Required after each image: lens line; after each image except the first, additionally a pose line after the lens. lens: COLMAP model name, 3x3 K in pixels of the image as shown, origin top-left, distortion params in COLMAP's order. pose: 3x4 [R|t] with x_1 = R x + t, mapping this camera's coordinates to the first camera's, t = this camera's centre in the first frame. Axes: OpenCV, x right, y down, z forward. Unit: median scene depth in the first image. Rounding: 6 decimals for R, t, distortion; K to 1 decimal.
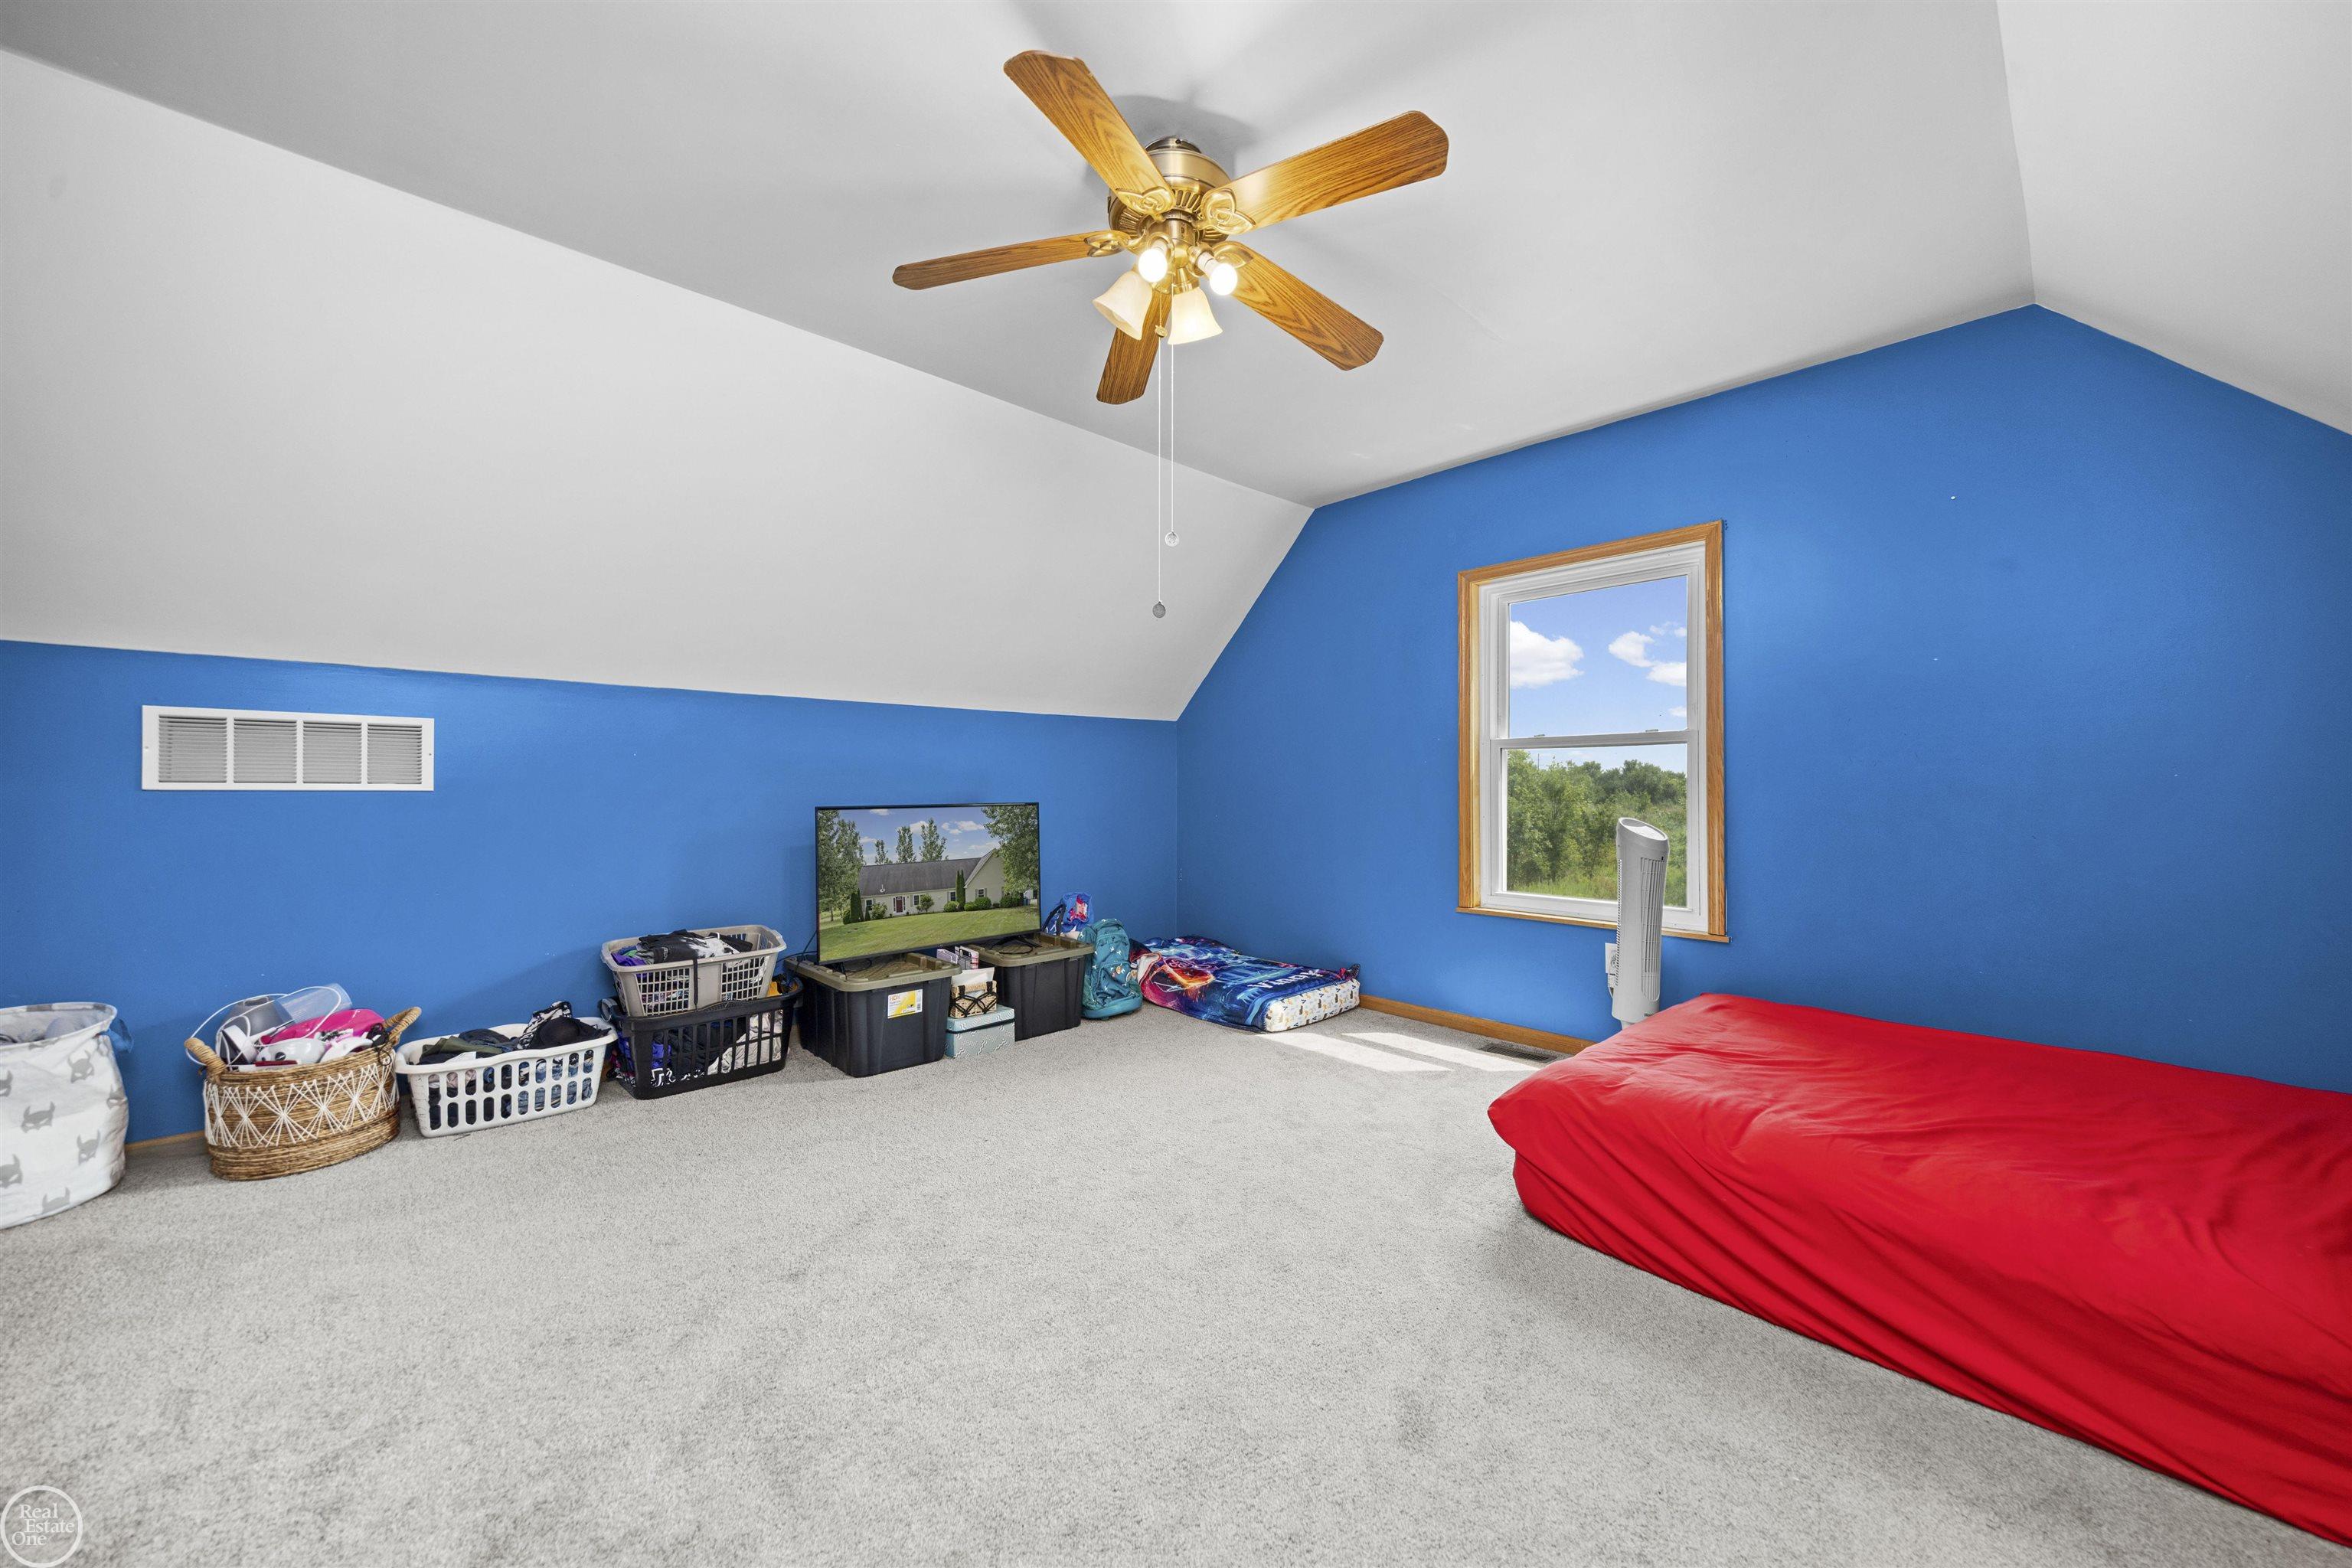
lens RADIAL K [[876.2, 0, 1176.0], [0, 876.2, 784.0], [0, 0, 1]] dist [0.000169, 0.000018]
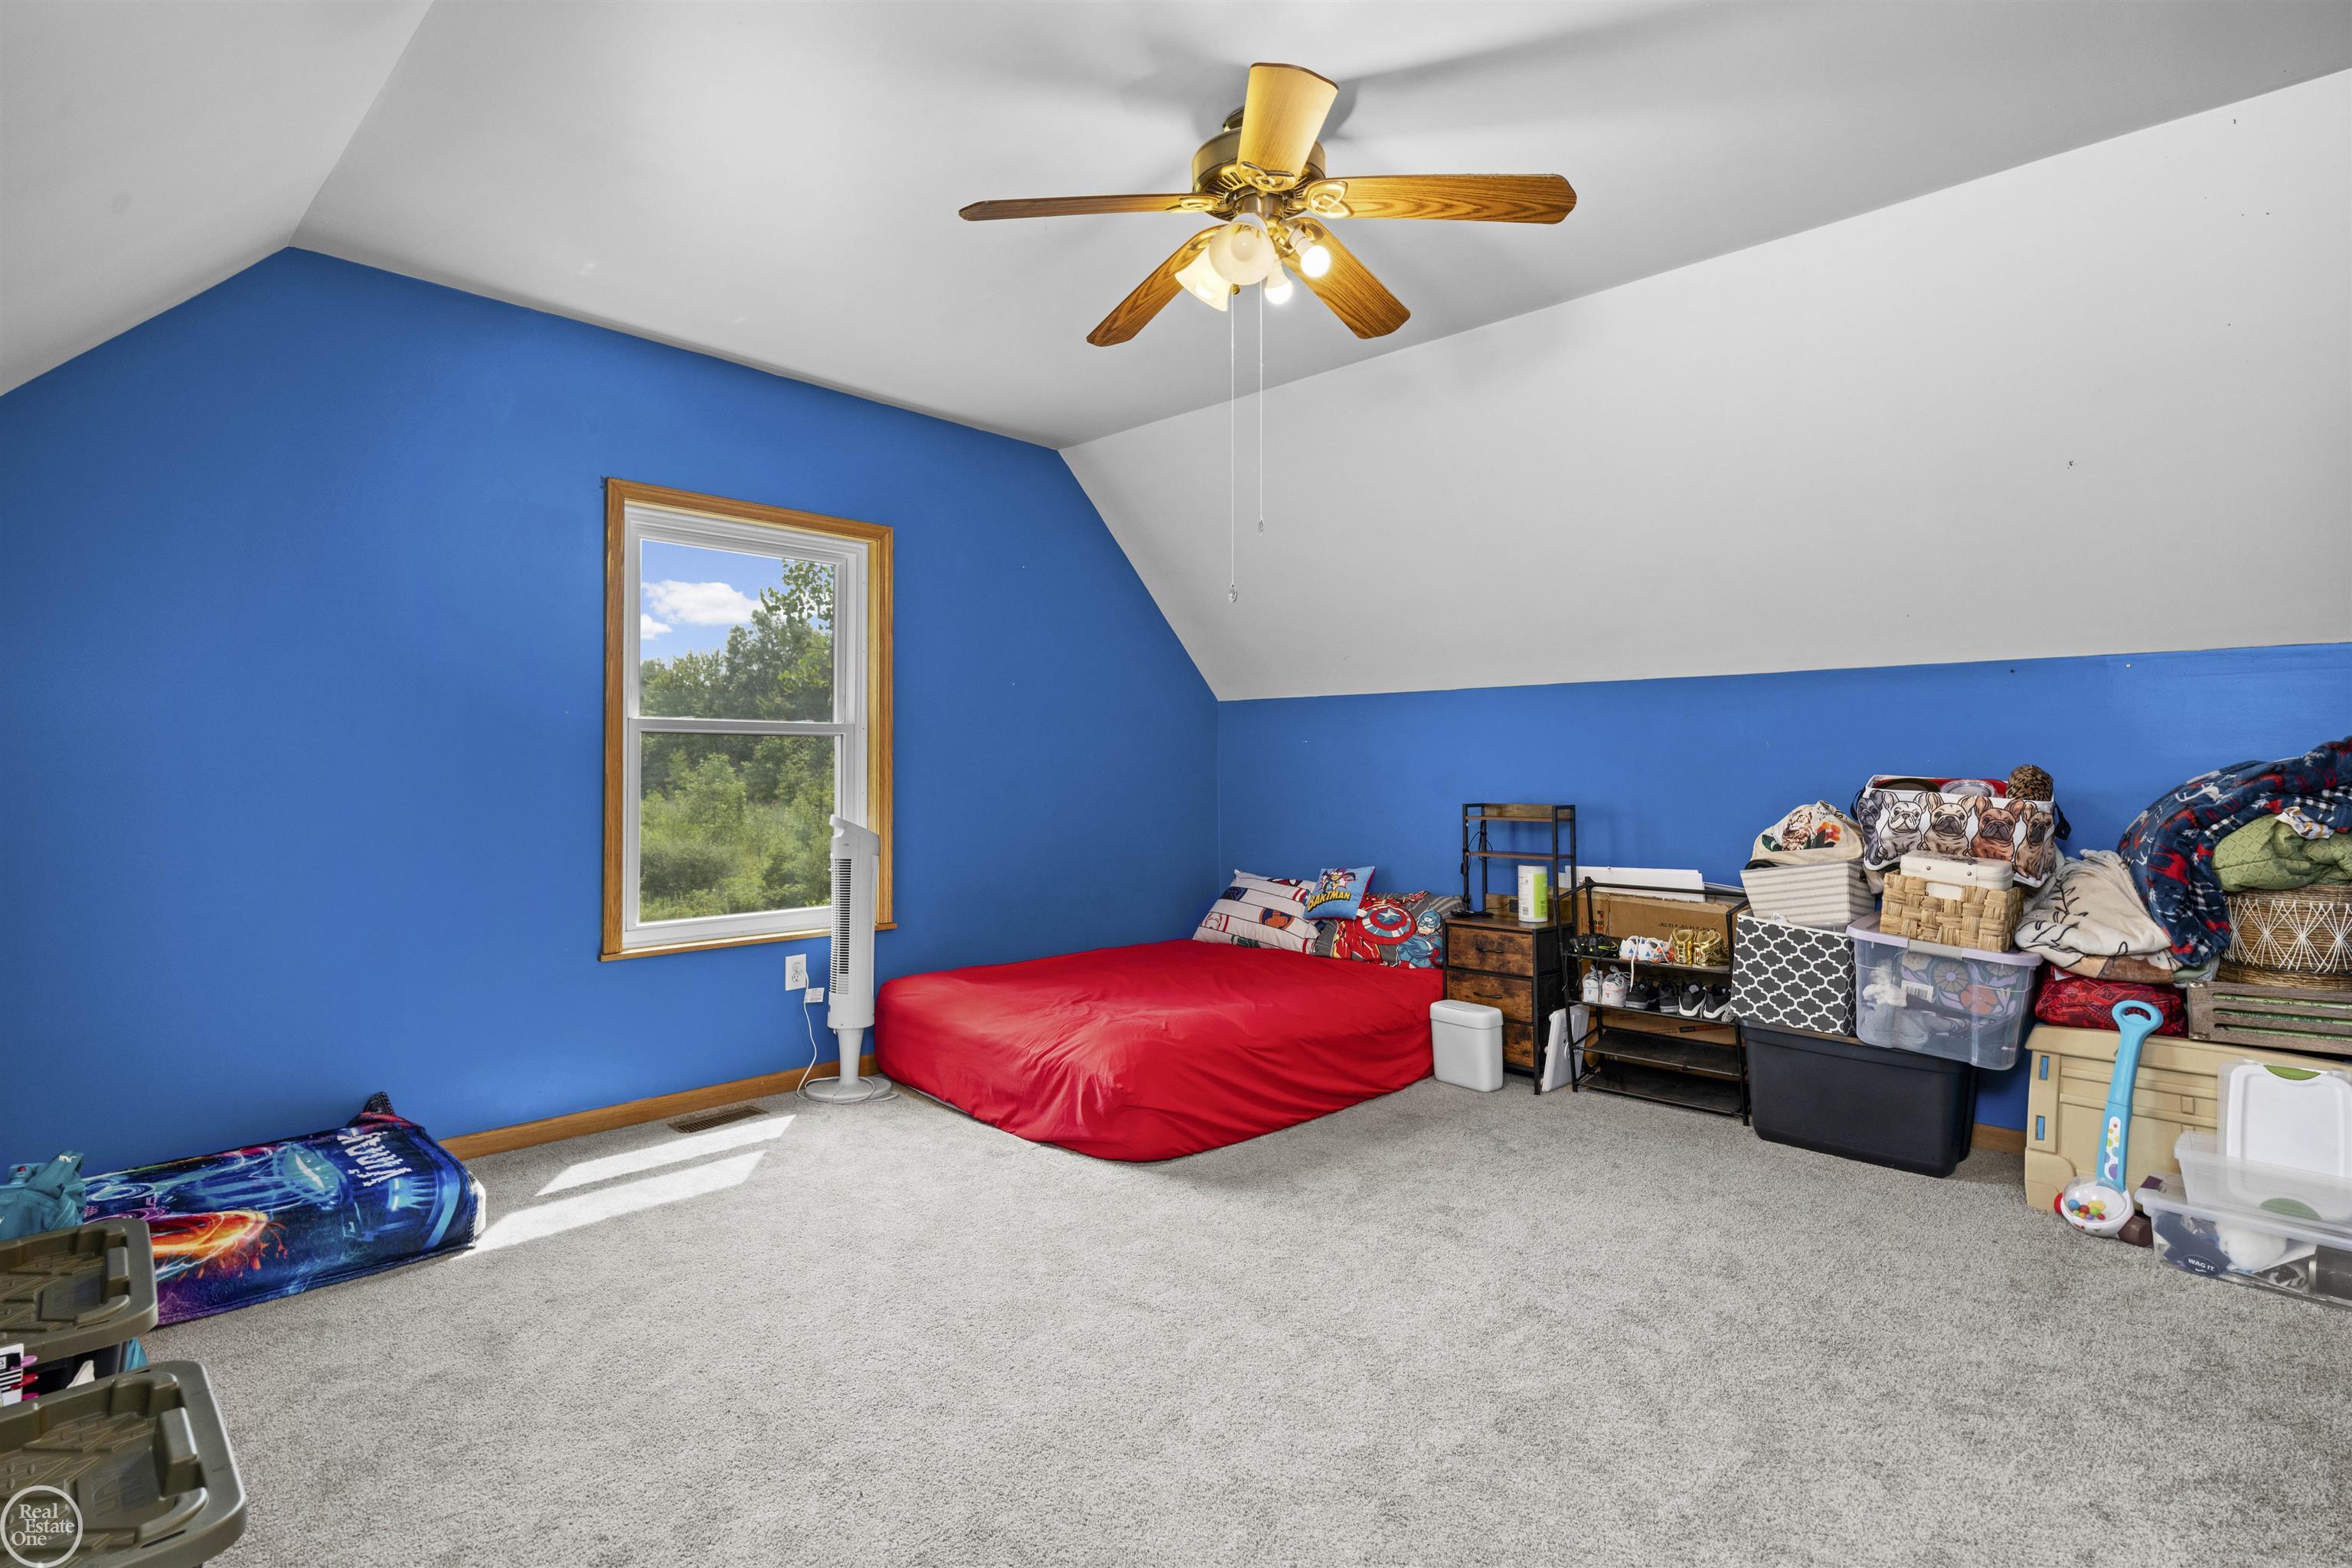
lens RADIAL K [[1132.4, 0, 1174.9], [0, 1132.4, 758.1], [0, 0, 1]] dist [-0.013626, -0.001024]
pose [[-0.037928, 0.007759, 0.999250, -0.642426], [-0.002239, 0.999967, -0.007849, -0.011402], [-0.999278, -0.002535, -0.037909, 0.626085]]
